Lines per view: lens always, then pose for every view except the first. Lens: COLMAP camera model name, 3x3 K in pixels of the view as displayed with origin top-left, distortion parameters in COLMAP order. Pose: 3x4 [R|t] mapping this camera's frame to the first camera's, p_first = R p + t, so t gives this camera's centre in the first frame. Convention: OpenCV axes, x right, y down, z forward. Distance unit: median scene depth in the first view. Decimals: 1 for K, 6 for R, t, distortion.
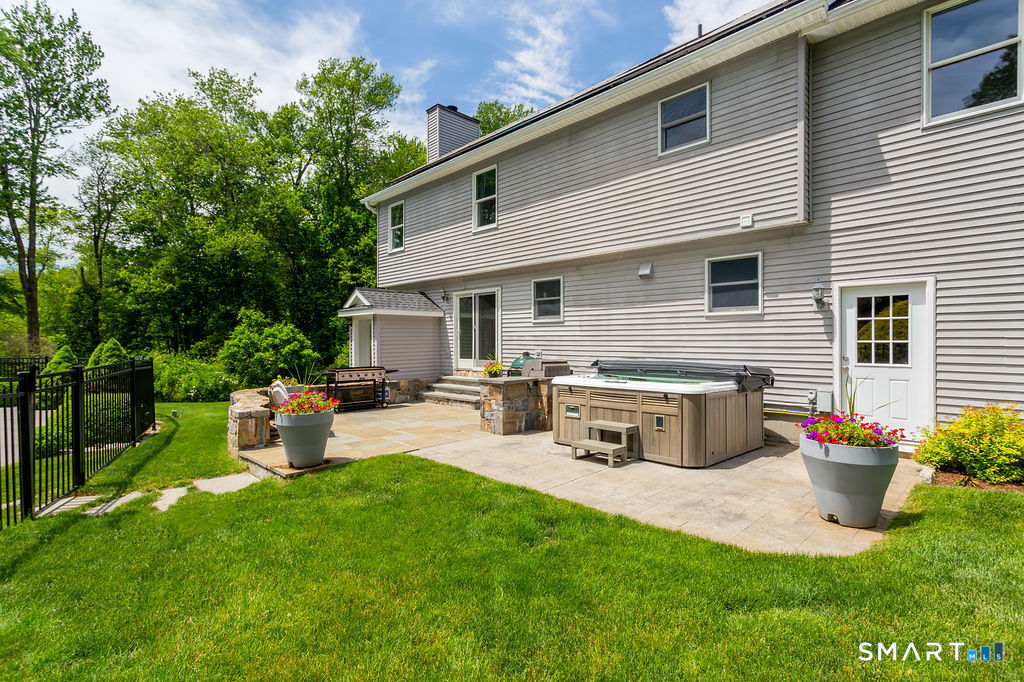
lens RADIAL K [[482.8, 0, 509.5], [0, 482.8, 341.5], [0, 0, 1]] dist [-0.000020, -0.000125]
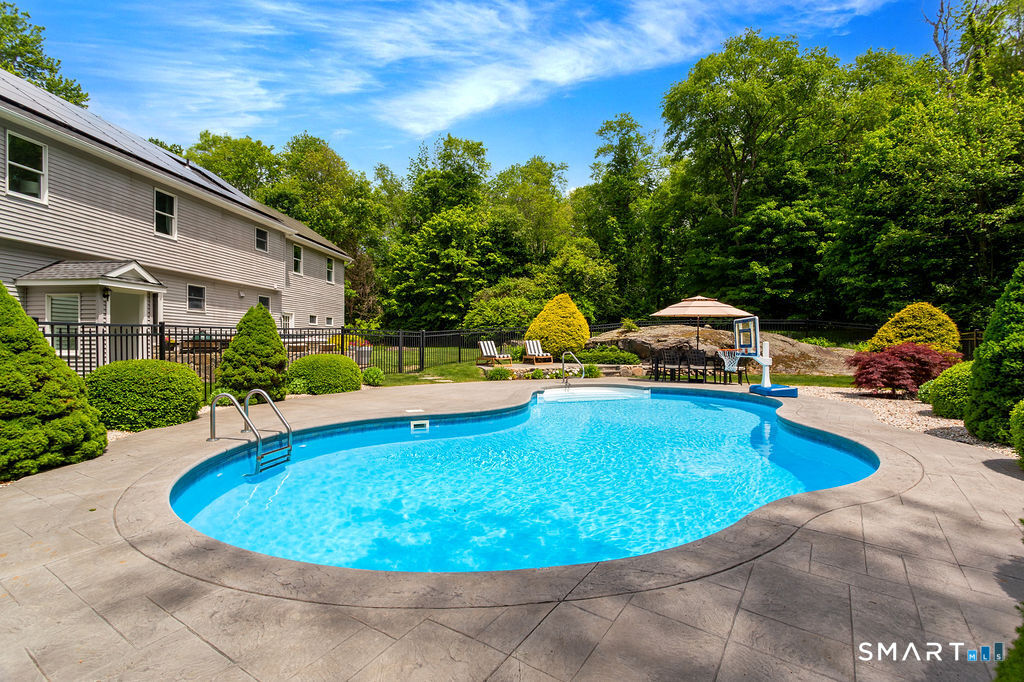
lens RADIAL K [[482.8, 0, 509.5], [0, 482.8, 341.5], [0, 0, 1]] dist [-0.000020, -0.000125]
pose [[-0.644044, 0.004083, 0.764977, -2.146664], [0.001697, 0.999991, -0.003909, 0.077668], [-0.764986, -0.001219, -0.644045, 1.448773]]
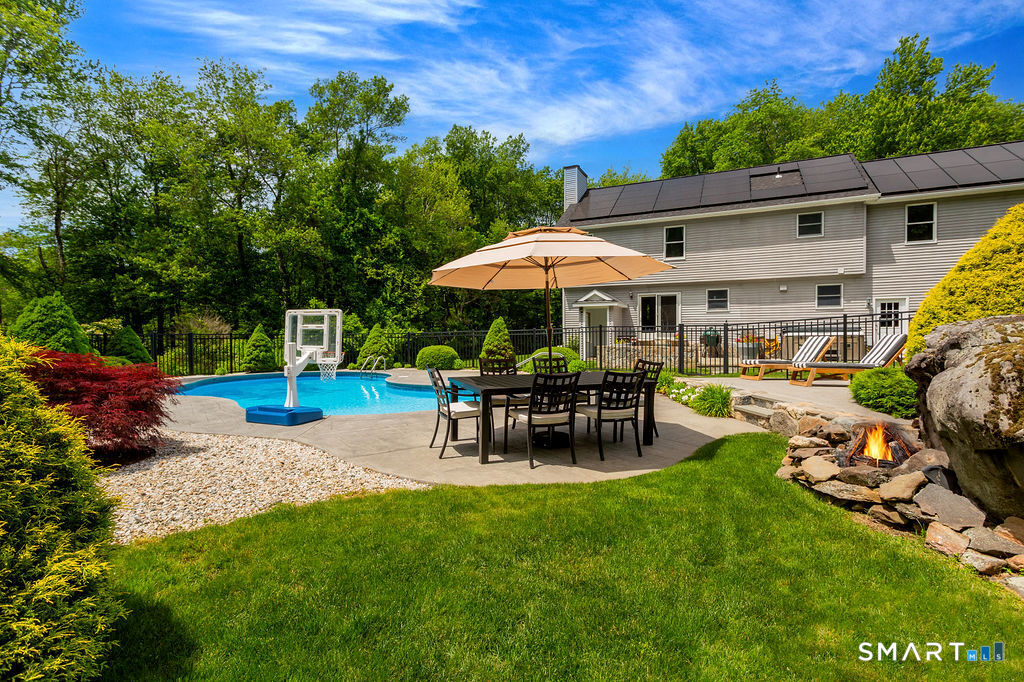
lens RADIAL K [[482.8, 0, 509.5], [0, 482.8, 341.5], [0, 0, 1]] dist [-0.000020, -0.000125]
pose [[0.935452, -0.003633, 0.353434, -1.620235], [0.002088, 0.999987, 0.004753, 0.079809], [-0.353446, -0.003708, 0.935447, -0.593738]]
